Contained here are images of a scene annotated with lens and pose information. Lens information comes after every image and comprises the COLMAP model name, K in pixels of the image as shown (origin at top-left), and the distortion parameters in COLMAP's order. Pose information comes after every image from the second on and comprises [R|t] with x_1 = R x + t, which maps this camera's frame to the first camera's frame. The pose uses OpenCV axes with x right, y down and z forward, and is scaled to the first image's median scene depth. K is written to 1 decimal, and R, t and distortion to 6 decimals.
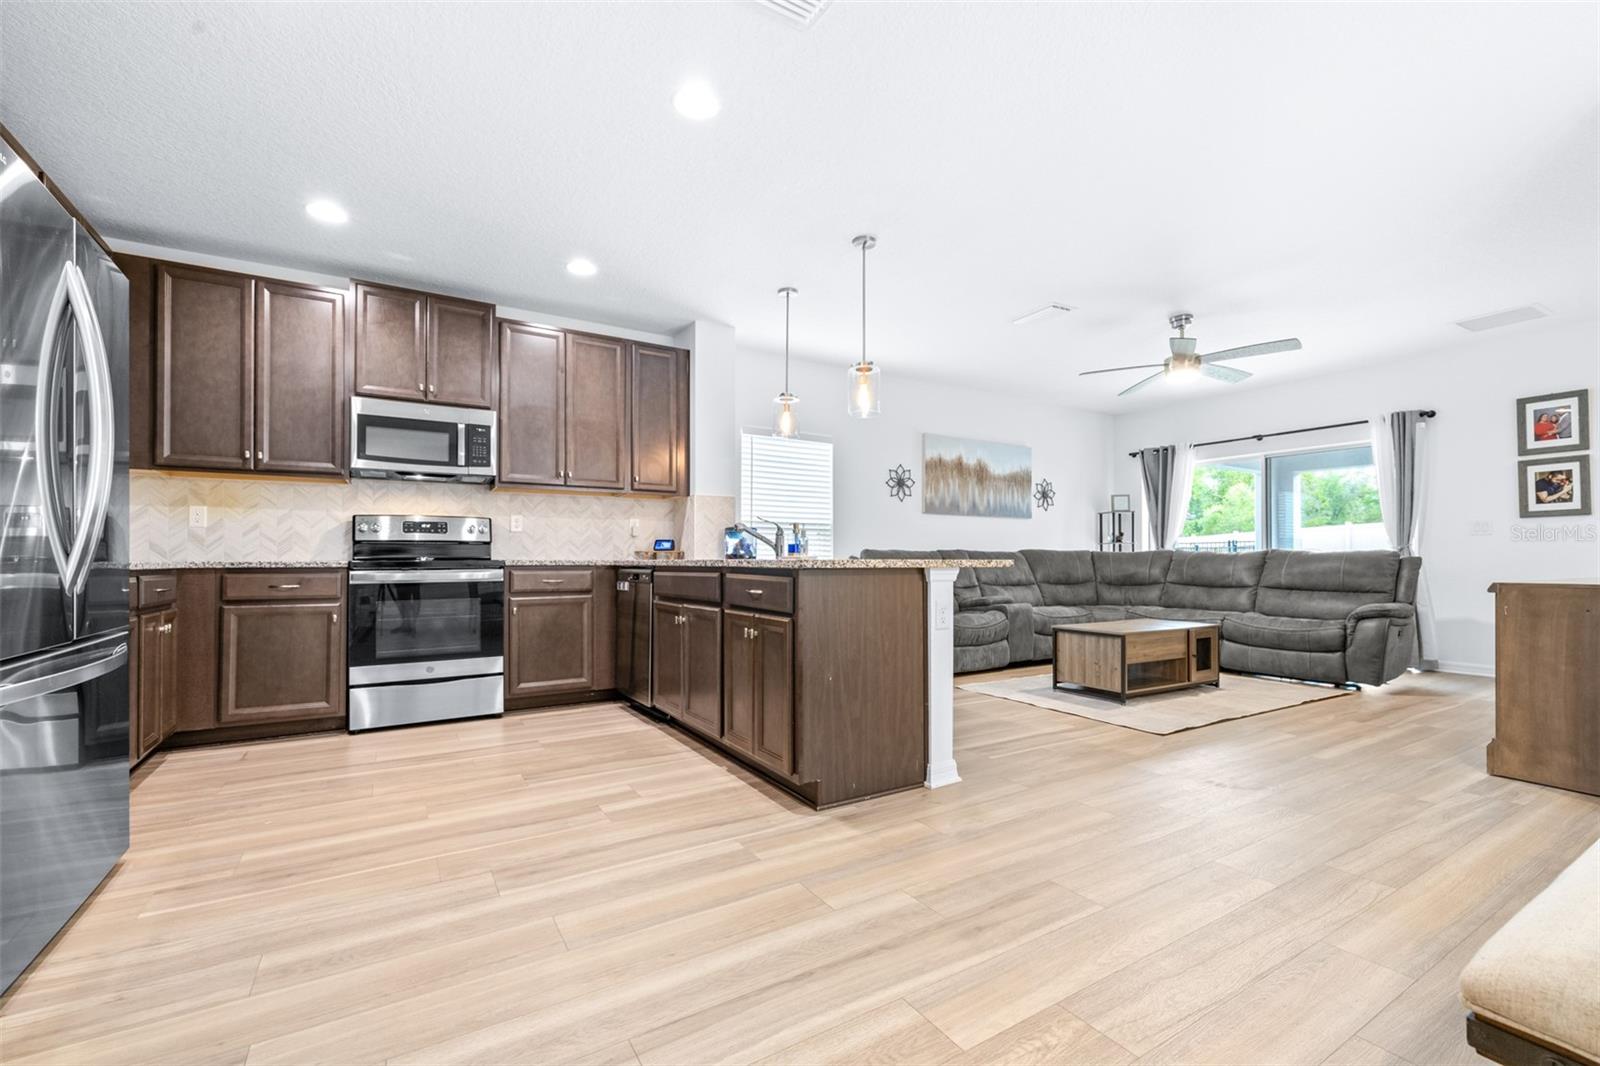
lens RADIAL K [[679.7, 0, 802.5], [0, 679.7, 550.4], [0, 0, 1]] dist [0.000676, 0.000028]
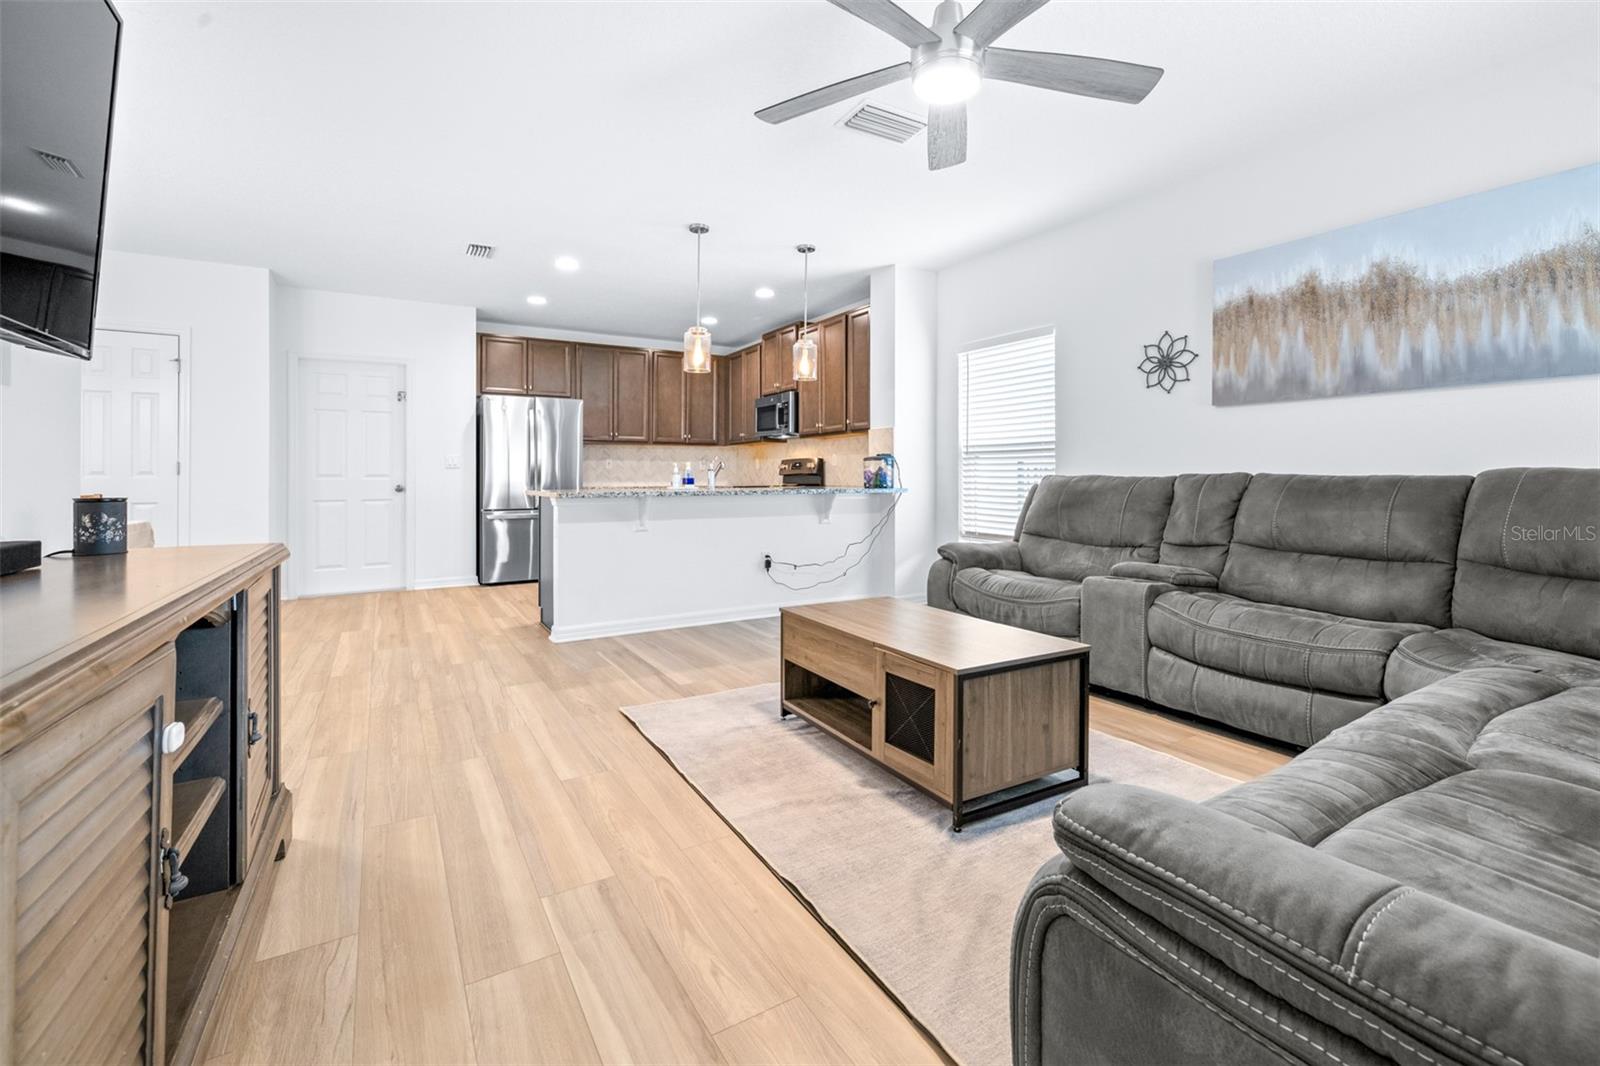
lens RADIAL K [[701.0, 0, 805.0], [0, 701.0, 473.2], [0, 0, 1]] dist [-0.000252, -0.000009]
pose [[-0.010849, -0.006080, -0.999923, 1.146166], [0.016757, 0.999840, -0.006261, -0.004782], [0.999801, -0.016824, -0.010746, 1.028965]]
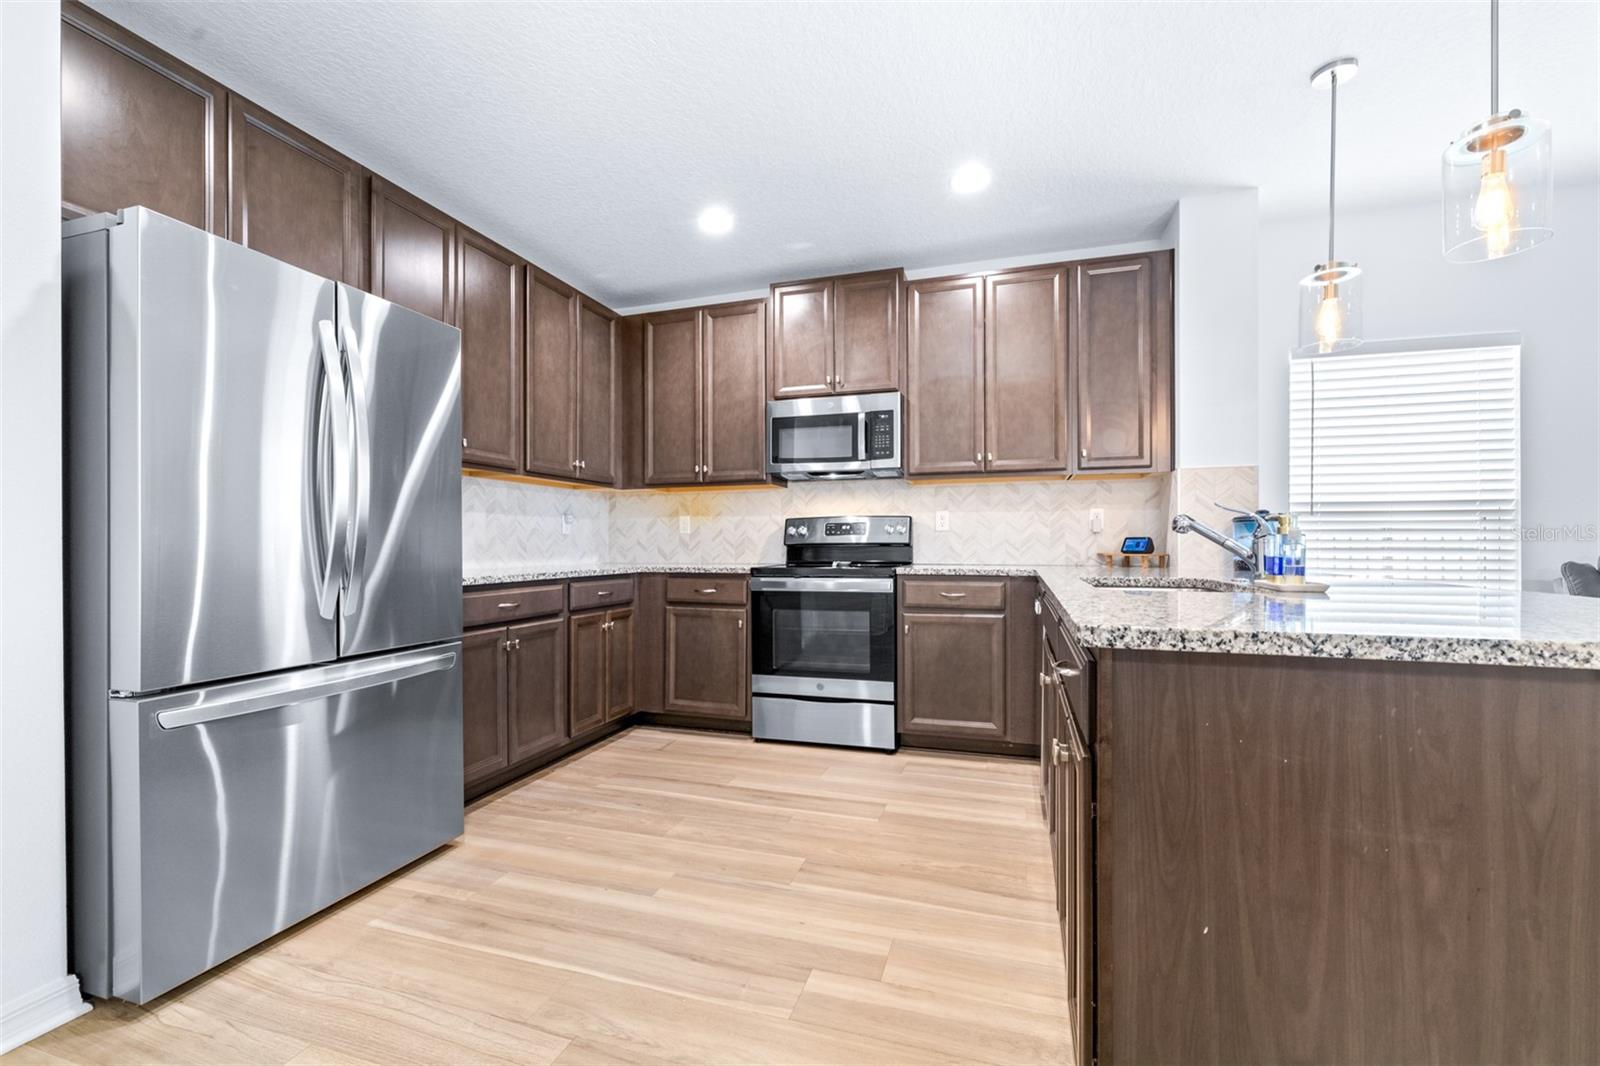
lens RADIAL K [[675.1, 0, 800.8], [0, 675.1, 544.6], [0, 0, 1]] dist [0.000965, -0.000431]
pose [[0.651635, -0.000096, -0.758532, 0.109384], [0.012123, 0.999874, 0.010288, -0.022716], [0.758436, -0.015900, 0.651554, 0.344279]]
